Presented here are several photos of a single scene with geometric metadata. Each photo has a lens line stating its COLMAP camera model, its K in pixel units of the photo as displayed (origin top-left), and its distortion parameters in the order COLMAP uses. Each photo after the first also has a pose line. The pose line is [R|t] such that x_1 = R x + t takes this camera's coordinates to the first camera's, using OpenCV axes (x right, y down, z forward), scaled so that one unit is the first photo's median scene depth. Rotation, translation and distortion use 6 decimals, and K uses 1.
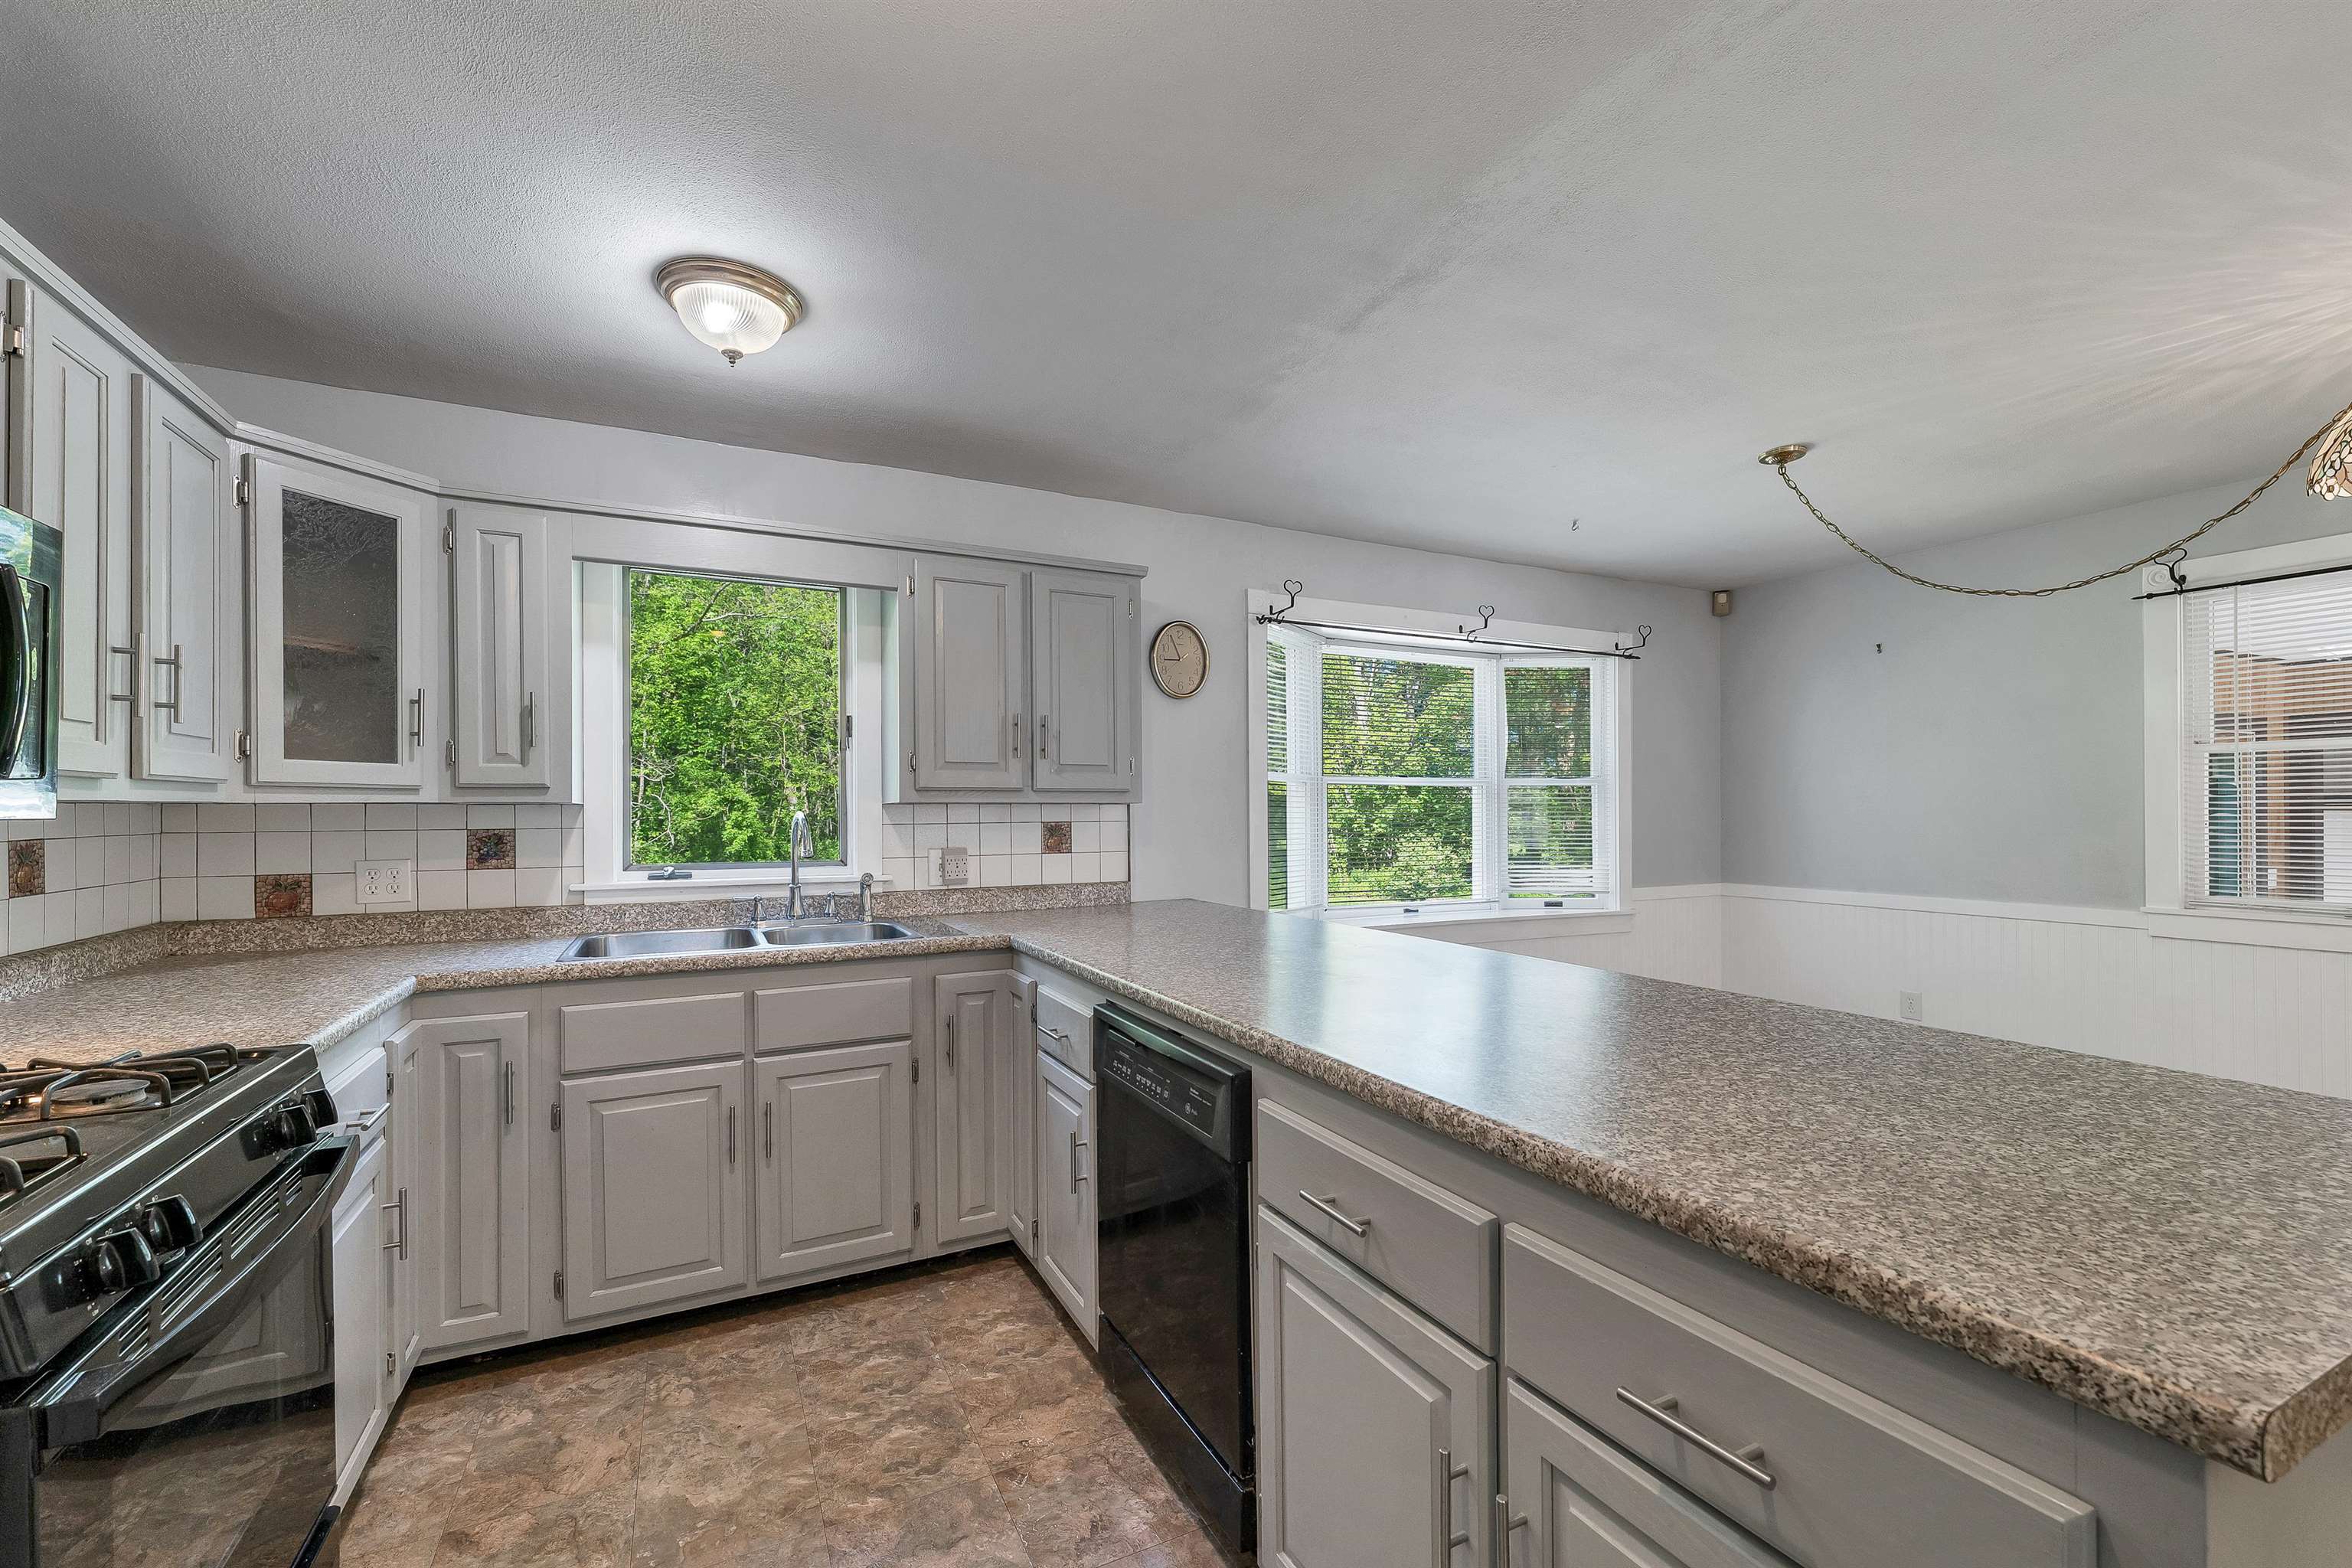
lens RADIAL K [[983.2, 0, 1170.2], [0, 983.2, 803.7], [0, 0, 1]] dist [0.003849, -0.000705]
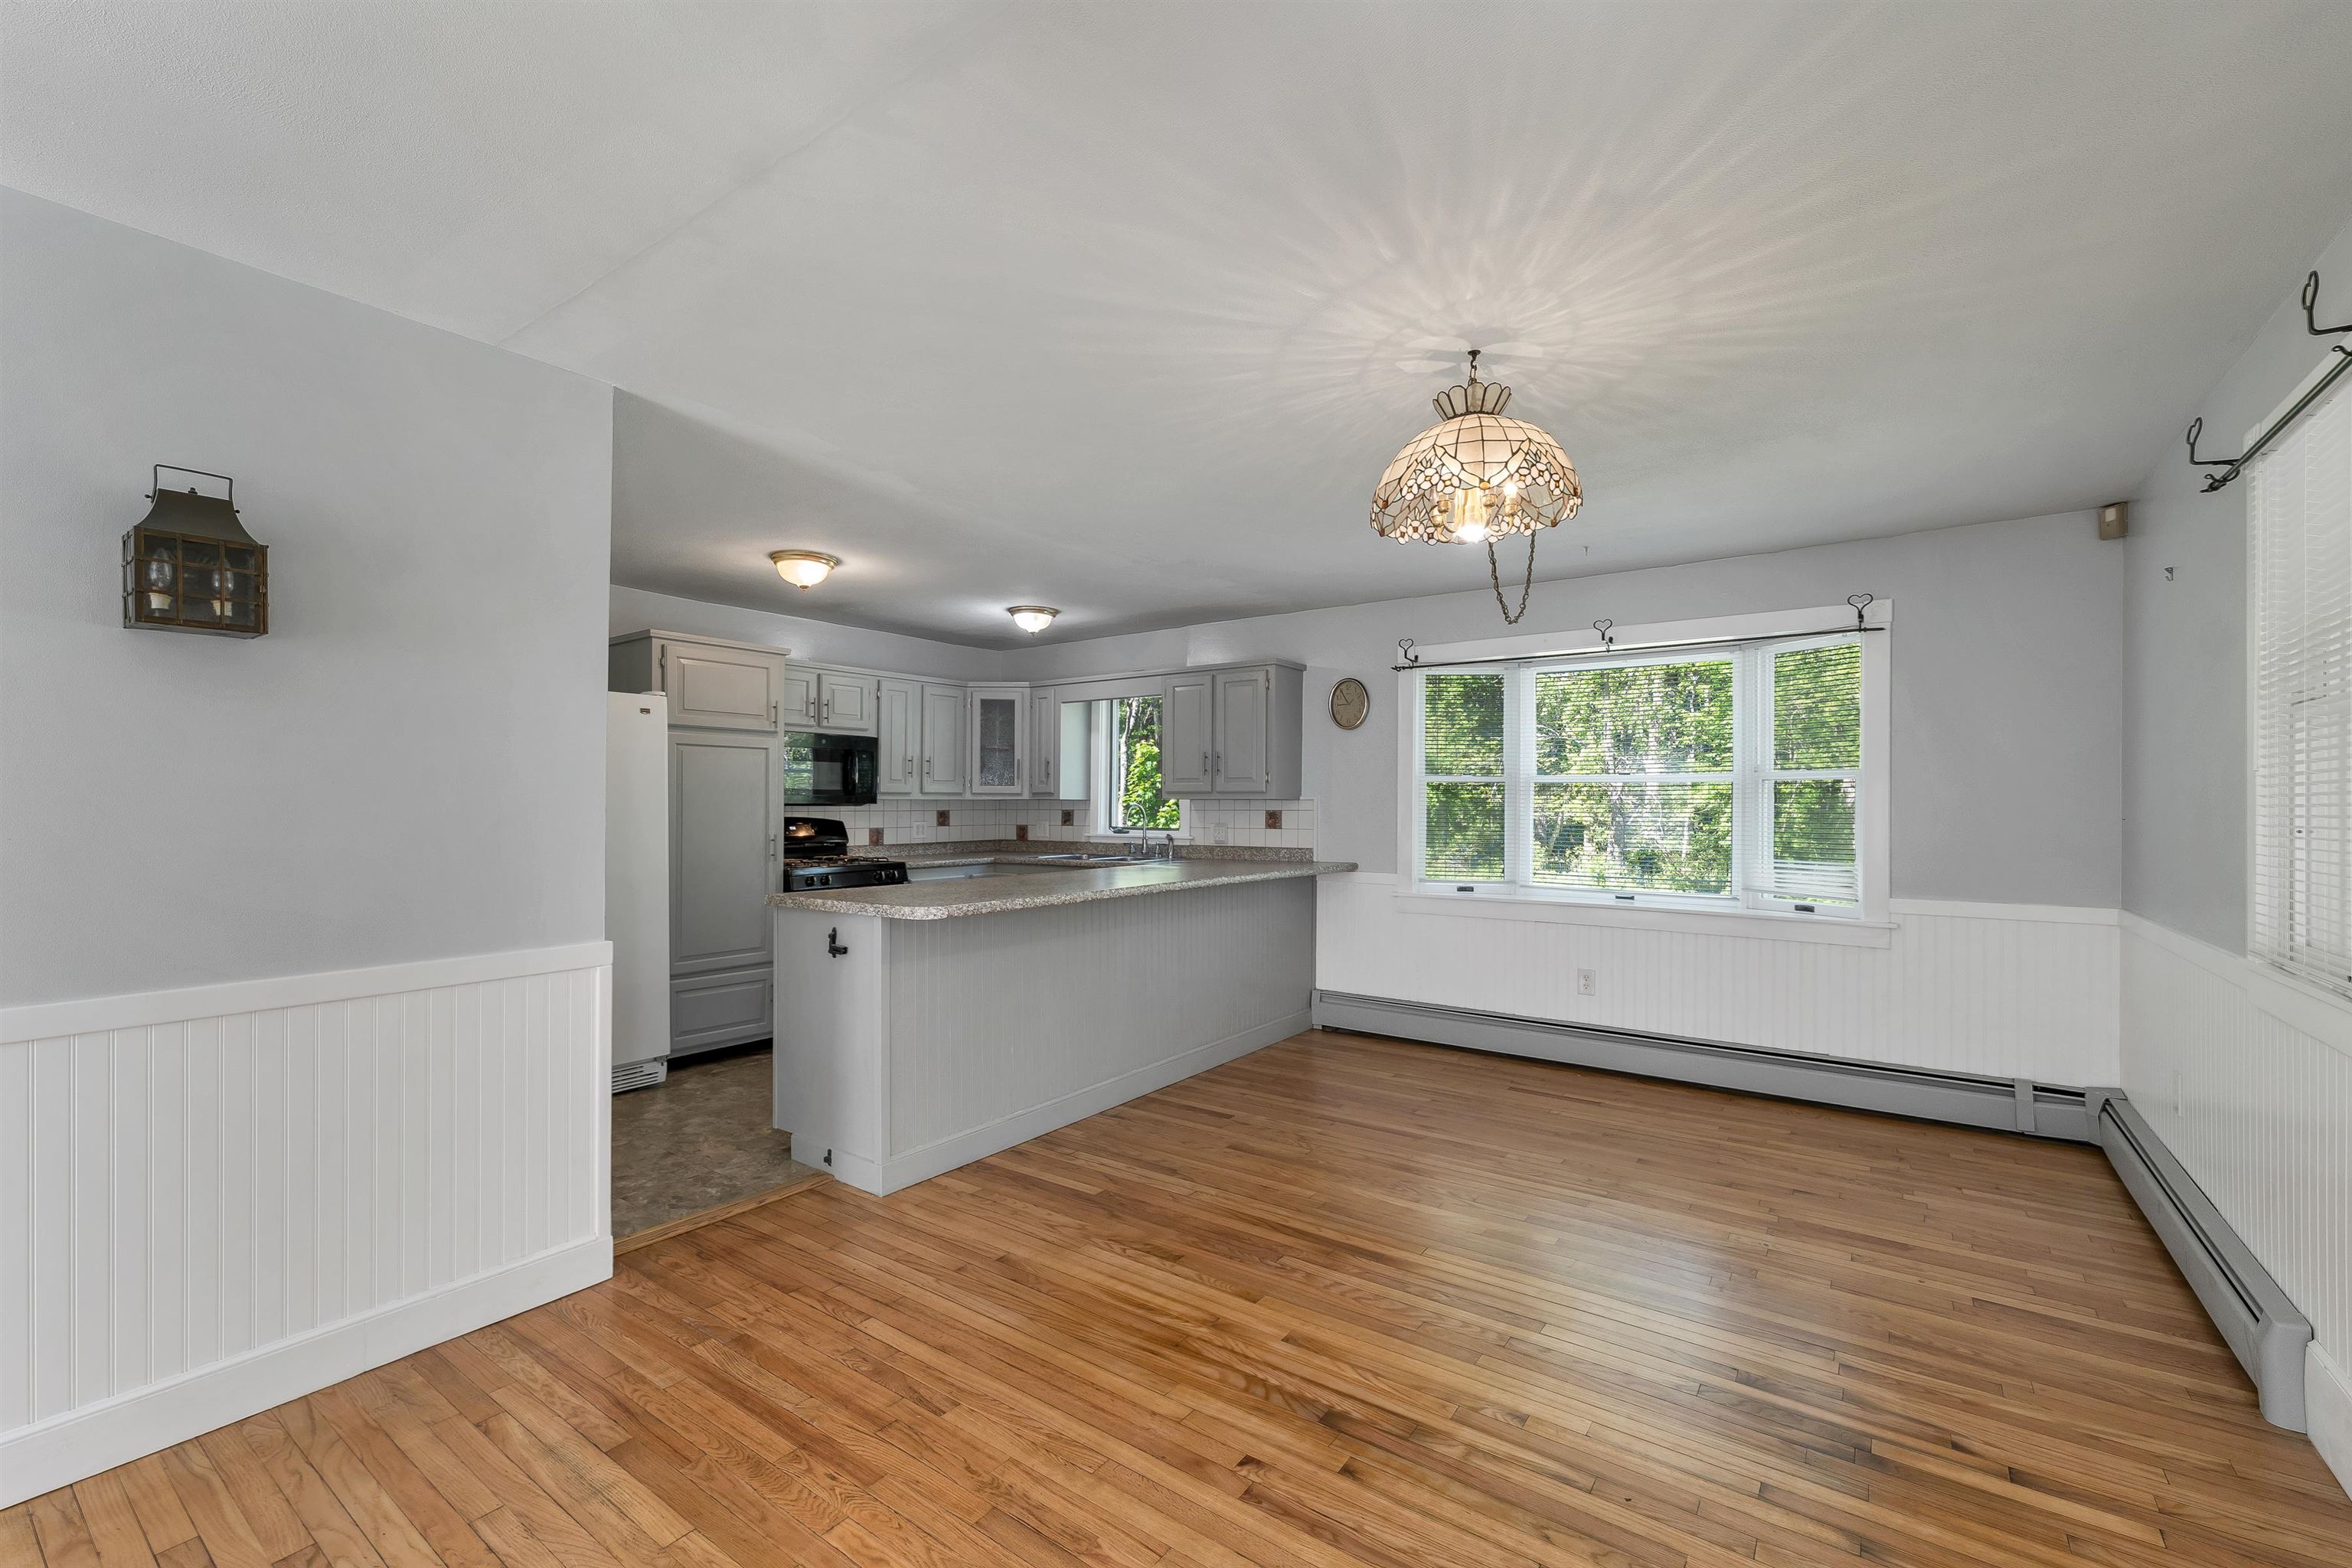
lens RADIAL K [[983.2, 0, 1147.3], [0, 983.2, 803.0], [0, 0, 1]] dist [0.003849, -0.000705]
pose [[0.440075, 0.003750, -0.897953, 1.260787], [0.003227, 0.999978, 0.005758, -0.004086], [0.897955, -0.005431, 0.440054, 0.062333]]
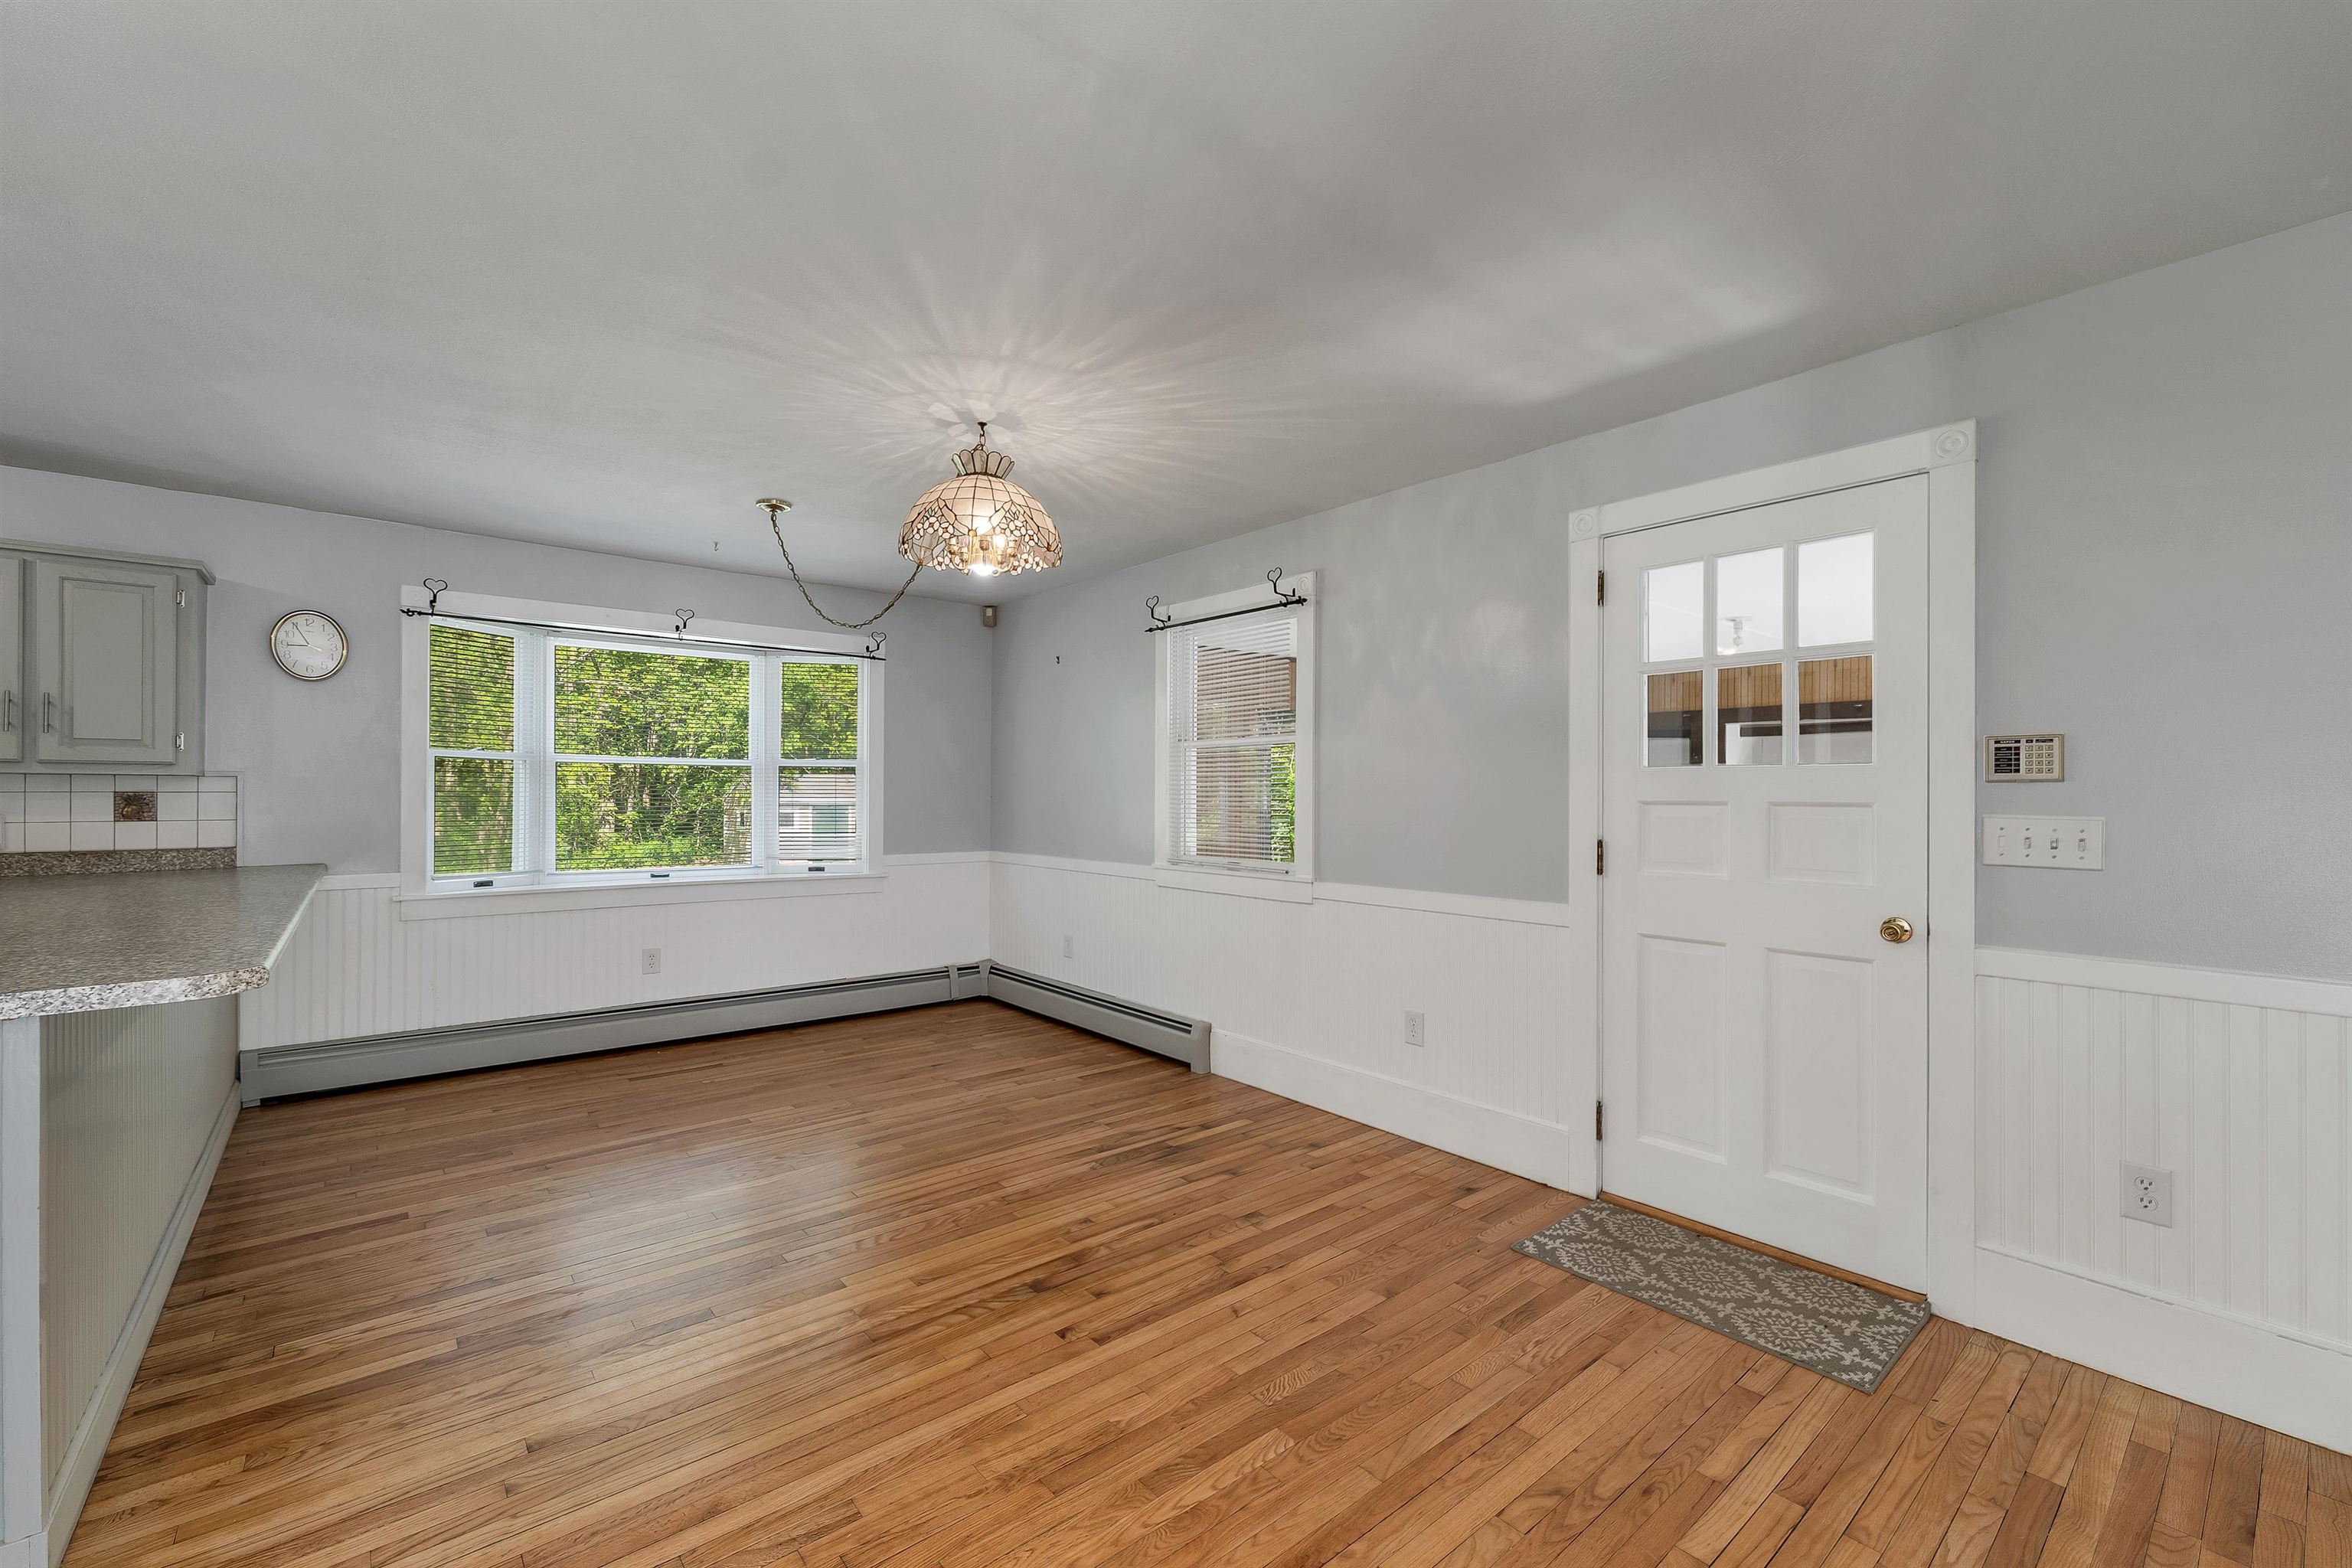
lens RADIAL K [[983.2, 0, 1181.8], [0, 983.2, 789.6], [0, 0, 1]] dist [0.003849, -0.000705]
pose [[0.973824, 0.009983, 0.227085, 0.728266], [-0.011274, 0.999927, 0.004389, -0.001567], [-0.227024, -0.006834, 0.973865, -0.298766]]
